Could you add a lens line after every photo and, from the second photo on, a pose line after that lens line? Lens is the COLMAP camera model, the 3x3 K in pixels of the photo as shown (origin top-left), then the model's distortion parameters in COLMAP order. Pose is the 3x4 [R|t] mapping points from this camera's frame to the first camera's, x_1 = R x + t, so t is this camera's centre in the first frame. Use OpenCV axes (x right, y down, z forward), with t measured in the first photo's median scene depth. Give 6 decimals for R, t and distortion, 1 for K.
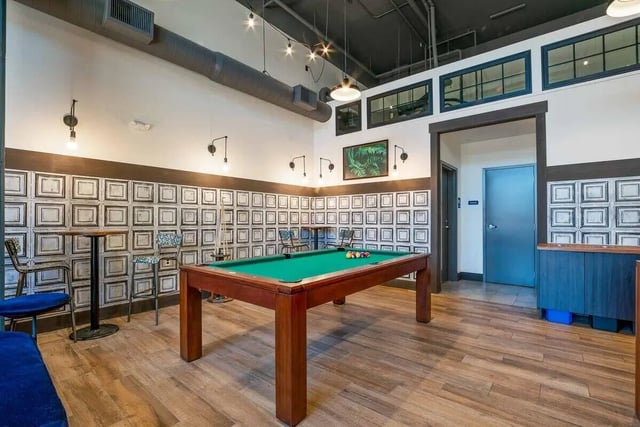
lens RADIAL K [[296.1, 0, 315.3], [0, 296.1, 217.2], [0, 0, 1]] dist [-0.012263, 0.002200]
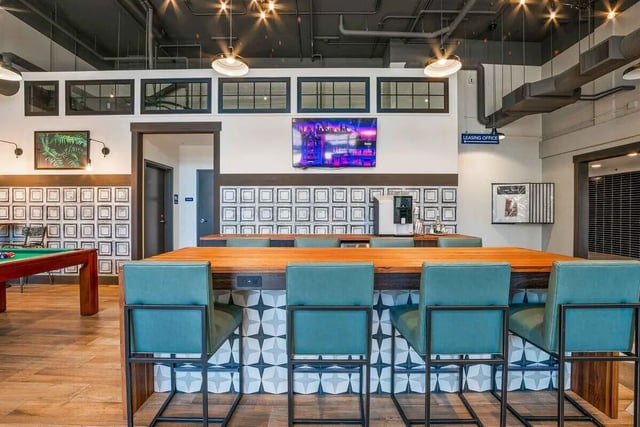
lens RADIAL K [[296.1, 0, 318.6], [0, 296.1, 214.3], [0, 0, 1]] dist [-0.012263, 0.002200]
pose [[0.794470, 0.004947, 0.607283, 0.261874], [-0.009491, 0.999946, 0.004270, -0.005039], [-0.607229, -0.009156, 0.794474, -0.203707]]
